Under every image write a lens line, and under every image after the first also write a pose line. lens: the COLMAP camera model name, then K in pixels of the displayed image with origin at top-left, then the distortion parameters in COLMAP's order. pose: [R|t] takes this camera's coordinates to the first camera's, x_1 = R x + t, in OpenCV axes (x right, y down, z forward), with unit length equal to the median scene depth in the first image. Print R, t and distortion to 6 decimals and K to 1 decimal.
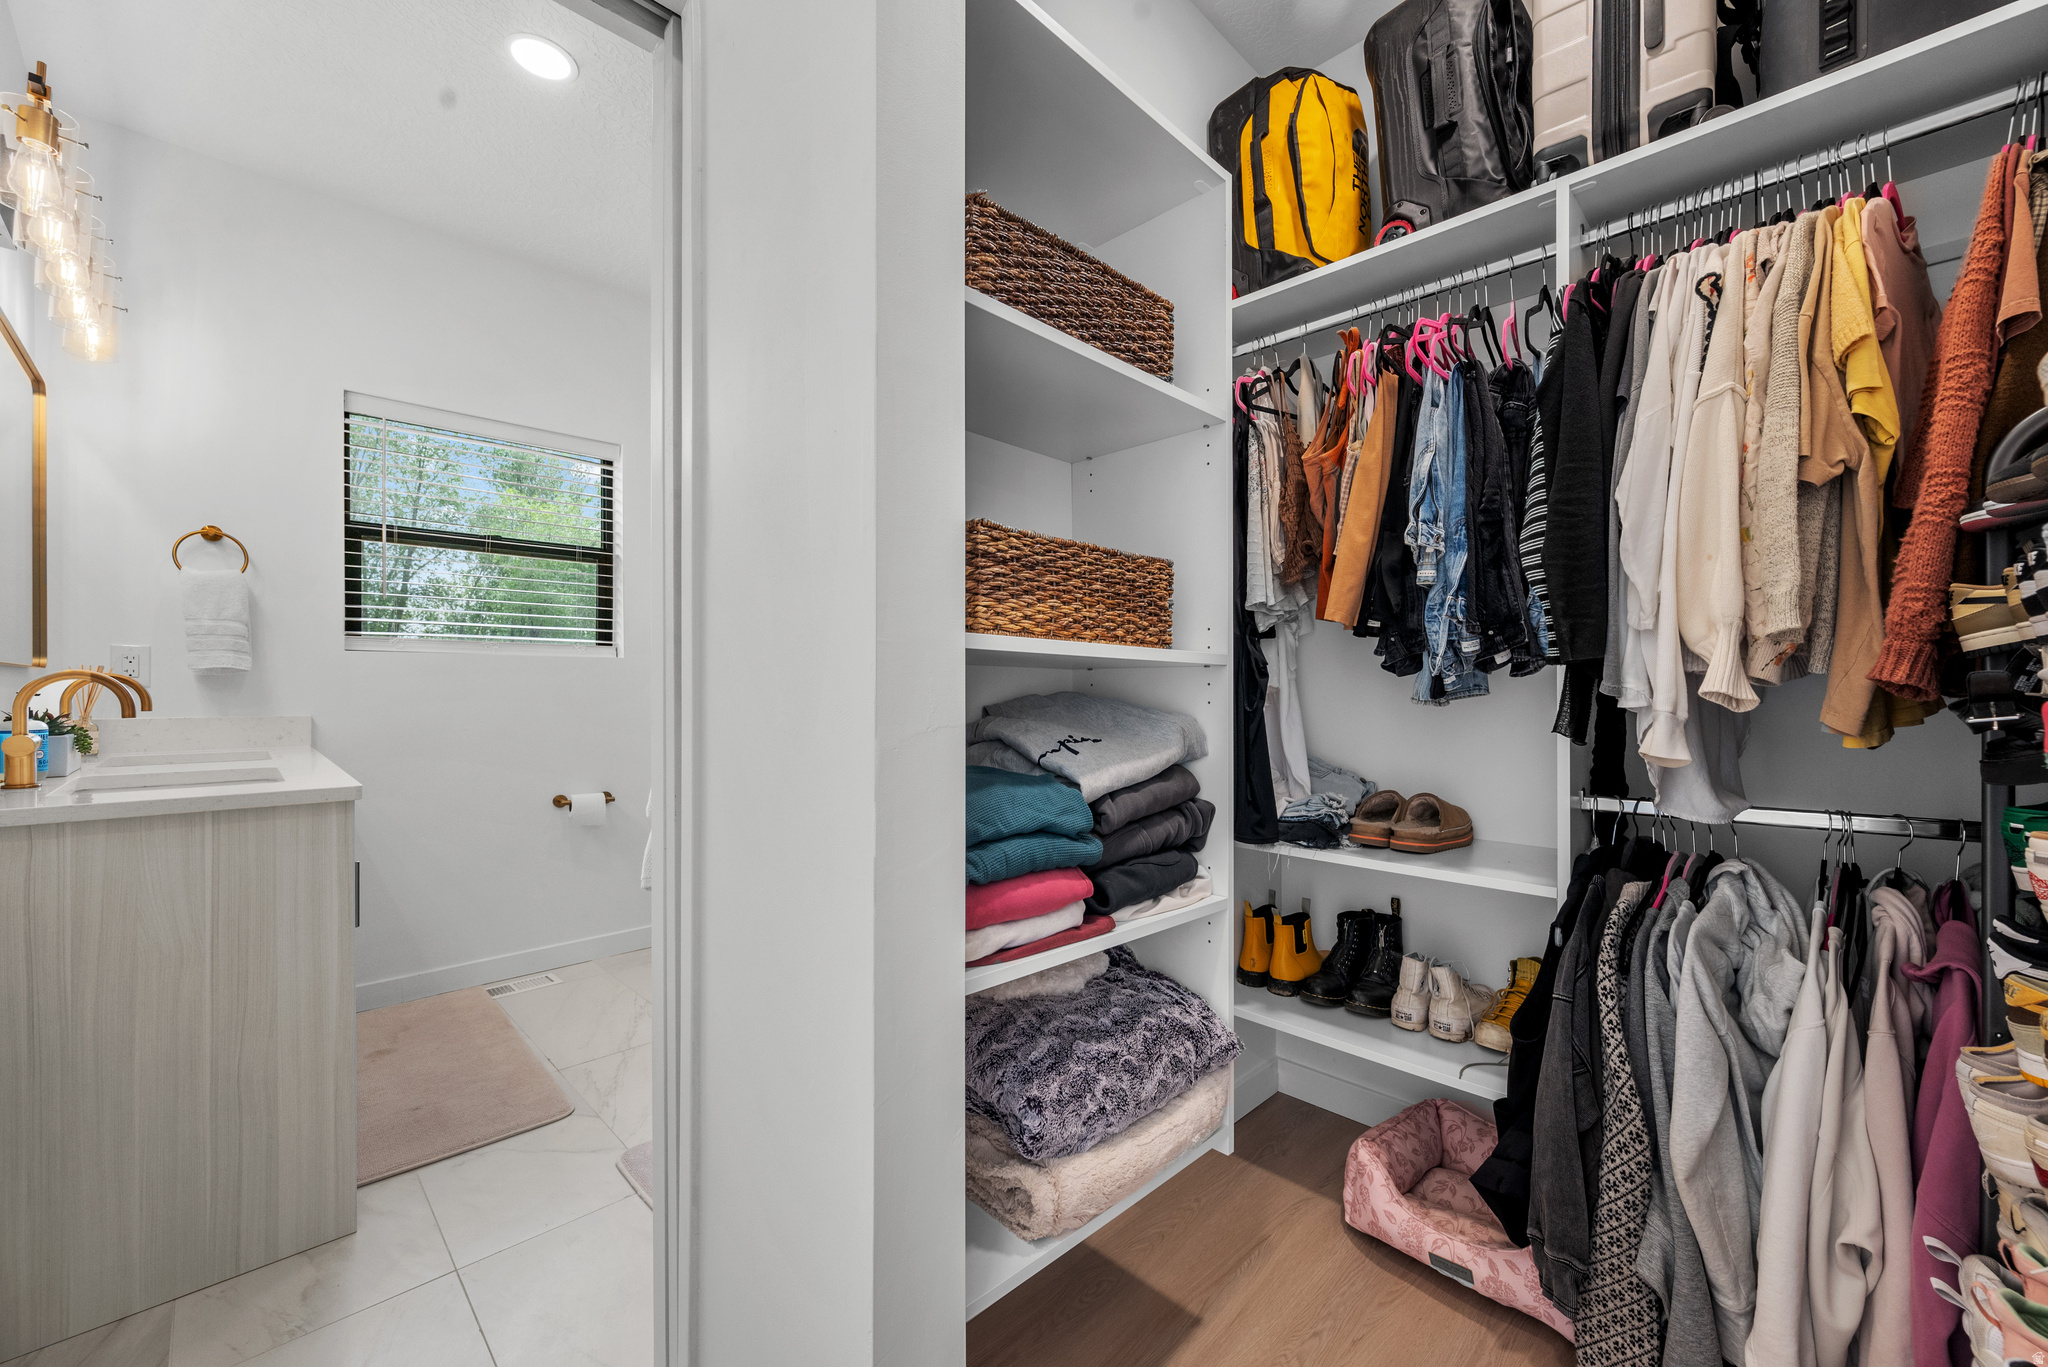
lens RADIAL K [[812.5, 0, 1024.0], [0, 812.5, 683.5], [0, 0, 1]] dist [-0.002983, -0.000264]
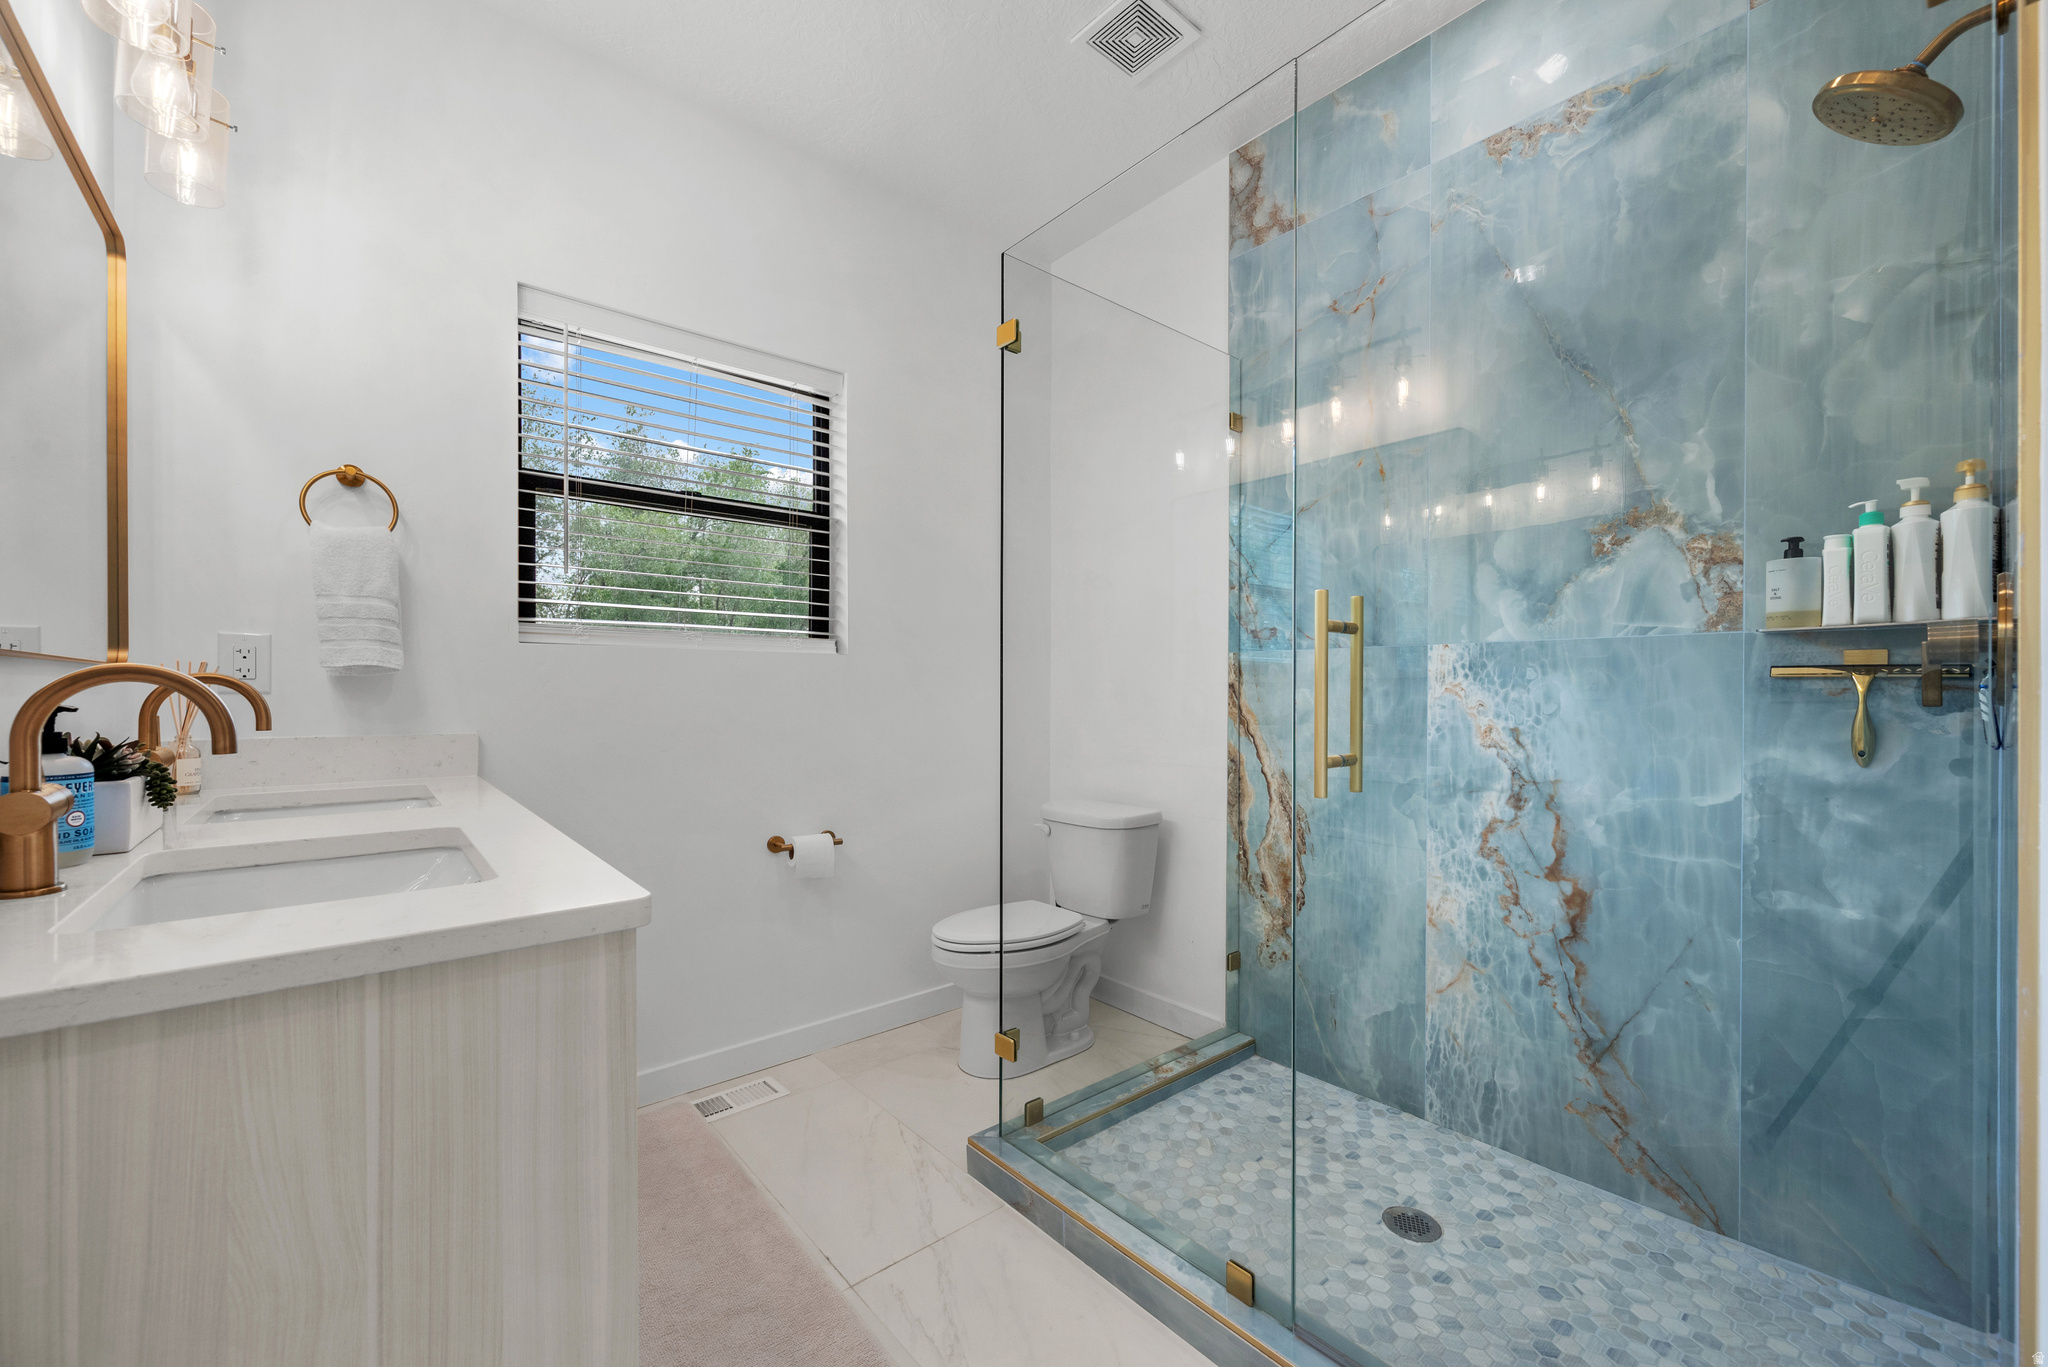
lens RADIAL K [[812.5, 0, 1024.0], [0, 812.5, 683.5], [0, 0, 1]] dist [-0.002983, -0.000264]
pose [[0.996790, 0.001160, -0.080057, -0.359594], [-0.001283, 0.999998, -0.001494, -0.003218], [0.080055, 0.001592, 0.996789, 0.340841]]
